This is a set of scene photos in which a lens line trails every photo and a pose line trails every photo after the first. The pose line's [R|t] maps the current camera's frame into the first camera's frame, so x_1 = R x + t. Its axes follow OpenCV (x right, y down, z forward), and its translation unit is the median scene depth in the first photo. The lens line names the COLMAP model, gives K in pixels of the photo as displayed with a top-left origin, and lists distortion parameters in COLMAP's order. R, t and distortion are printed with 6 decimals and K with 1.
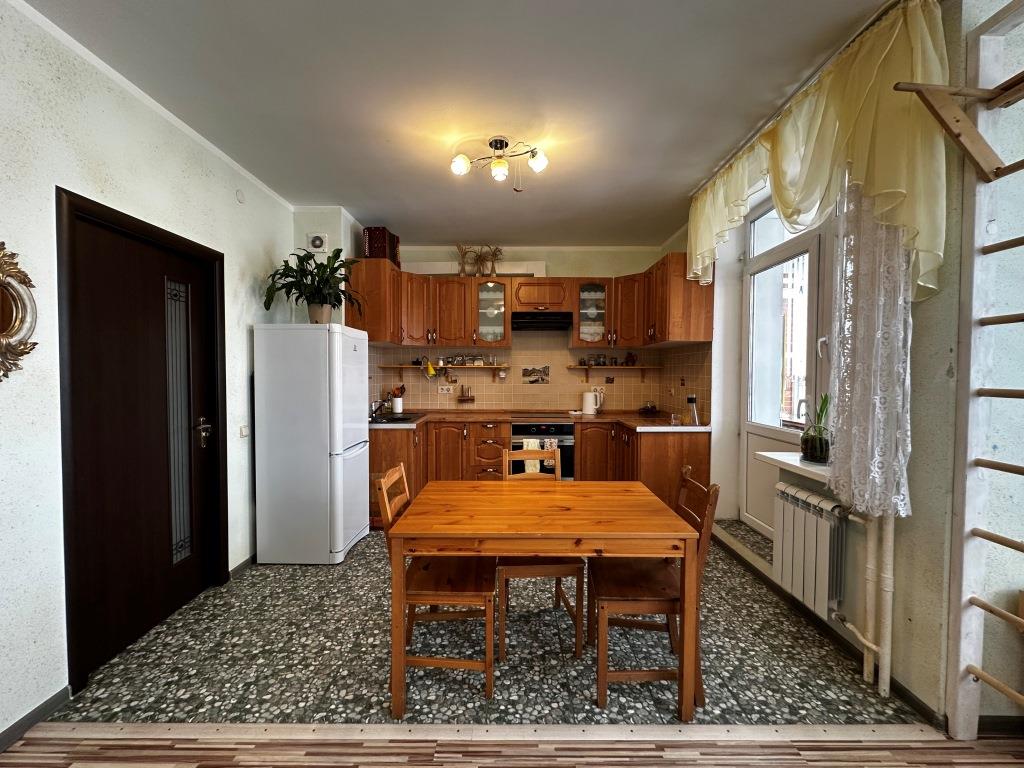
lens RADIAL K [[407.6, 0, 510.8], [0, 407.6, 382.9], [0, 0, 1]] dist [-0.001695, 0.000151]
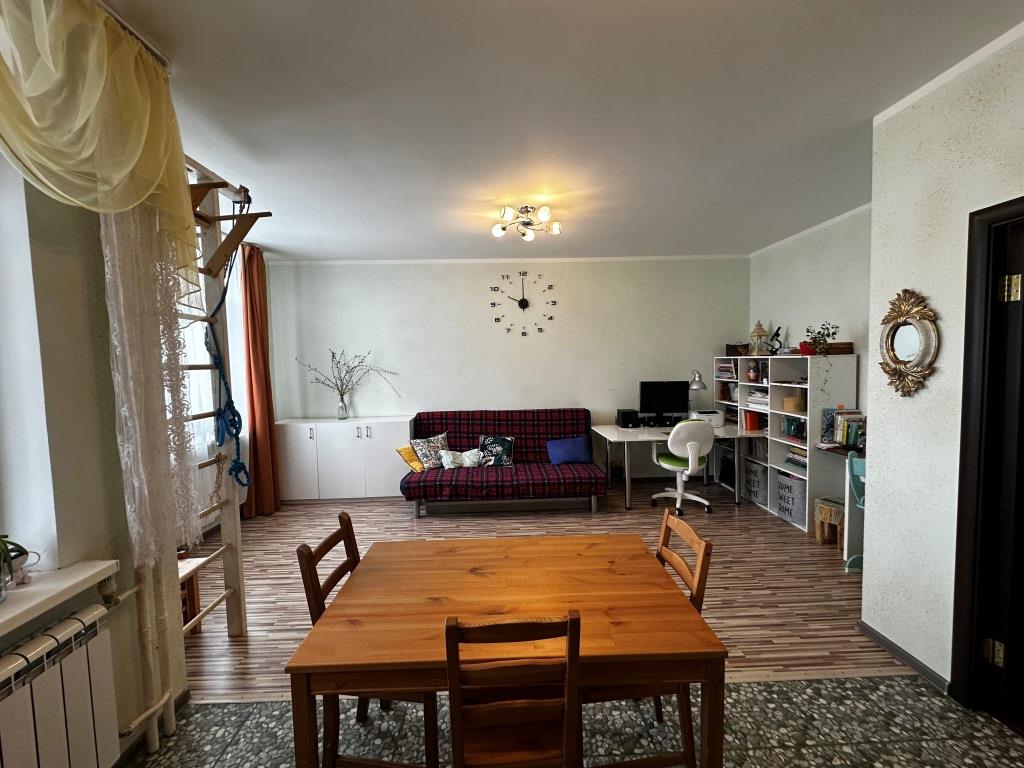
lens RADIAL K [[407.6, 0, 510.8], [0, 407.6, 382.9], [0, 0, 1]] dist [-0.001695, 0.000151]
pose [[-0.999395, 0.023524, -0.025606, 0.041444], [0.021277, 0.996174, 0.084763, -0.081987], [0.027502, 0.084167, -0.996072, 0.994535]]
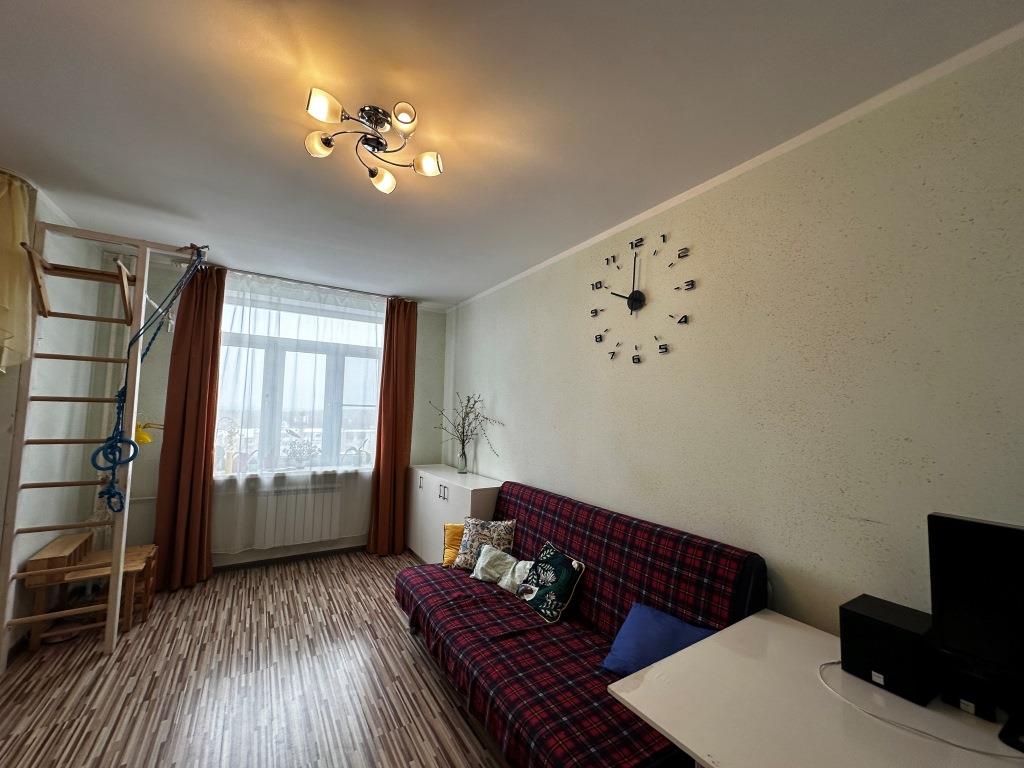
lens RADIAL K [[407.6, 0, 510.8], [0, 407.6, 382.9], [0, 0, 1]] dist [-0.001695, 0.000151]
pose [[-0.531101, 0.048776, 0.845904, -0.541991], [0.002598, 0.998431, -0.055939, -0.050505], [-0.847305, -0.027512, -0.530394, 0.103712]]
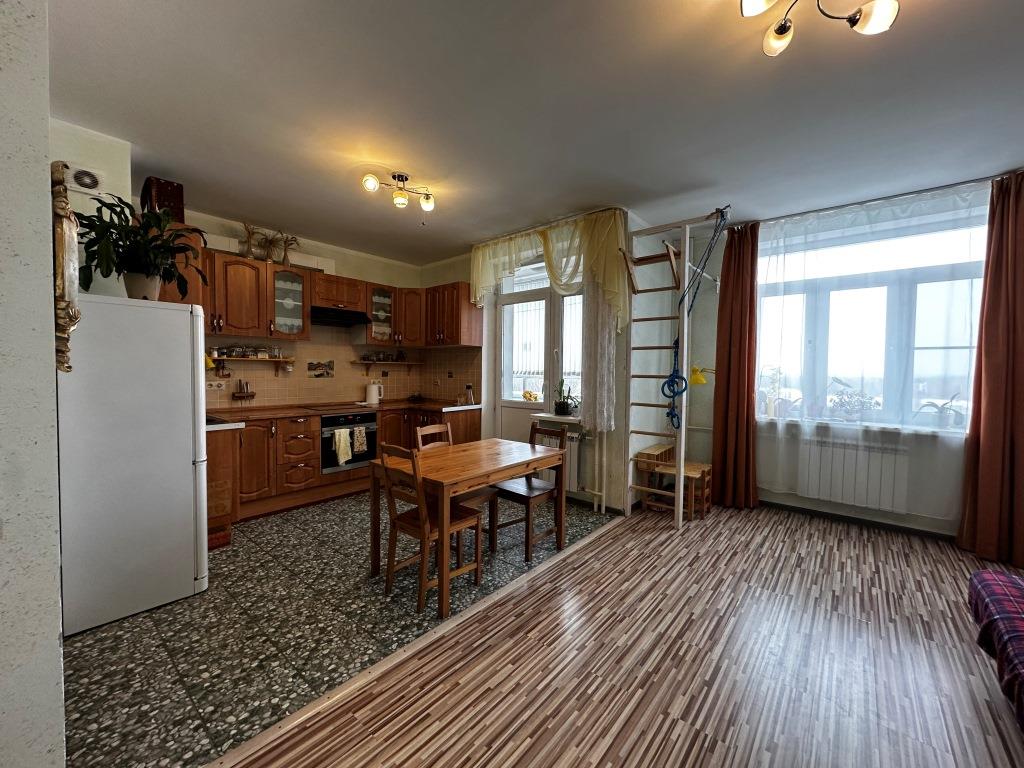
lens RADIAL K [[407.6, 0, 510.8], [0, 407.6, 382.9], [0, 0, 1]] dist [-0.001695, 0.000151]
pose [[0.644101, -0.019655, 0.764688, -0.558542], [0.011943, 0.999806, 0.015639, 0.006918], [-0.764847, -0.000940, 0.644211, -0.024692]]
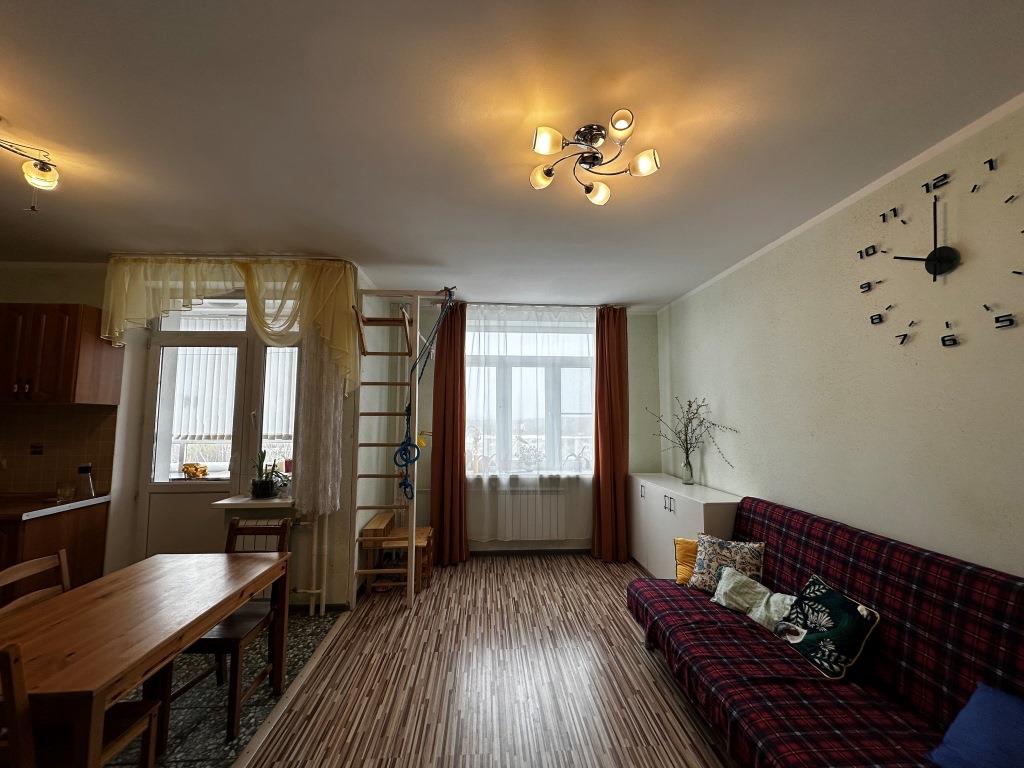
lens RADIAL K [[407.6, 0, 510.8], [0, 407.6, 382.9], [0, 0, 1]] dist [-0.001695, 0.000151]
pose [[-0.066633, 0.081249, 0.994464, -0.529063], [0.026984, 0.996461, -0.079604, -0.051851], [-0.997413, 0.021530, -0.068590, 0.132278]]
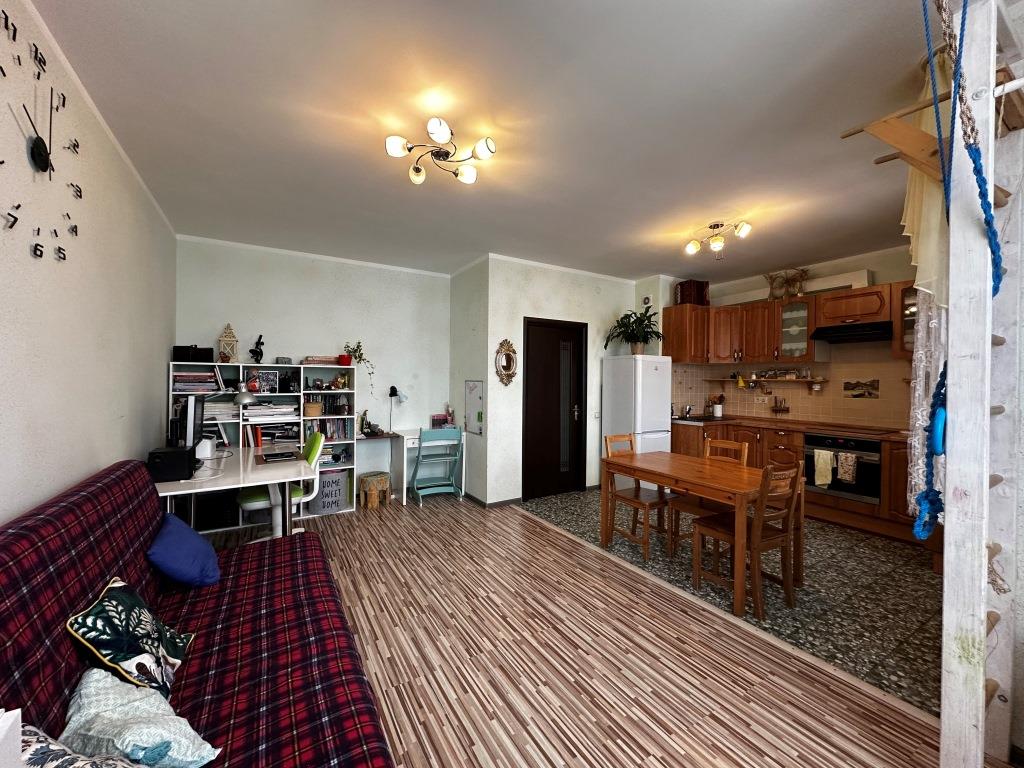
lens RADIAL K [[407.6, 0, 510.8], [0, 407.6, 382.9], [0, 0, 1]] dist [-0.001695, 0.000151]
pose [[0.517609, 0.007388, -0.855586, 0.609817], [-0.030627, 0.999482, -0.009898, 0.001849], [0.855069, 0.031328, 0.517567, -0.253193]]
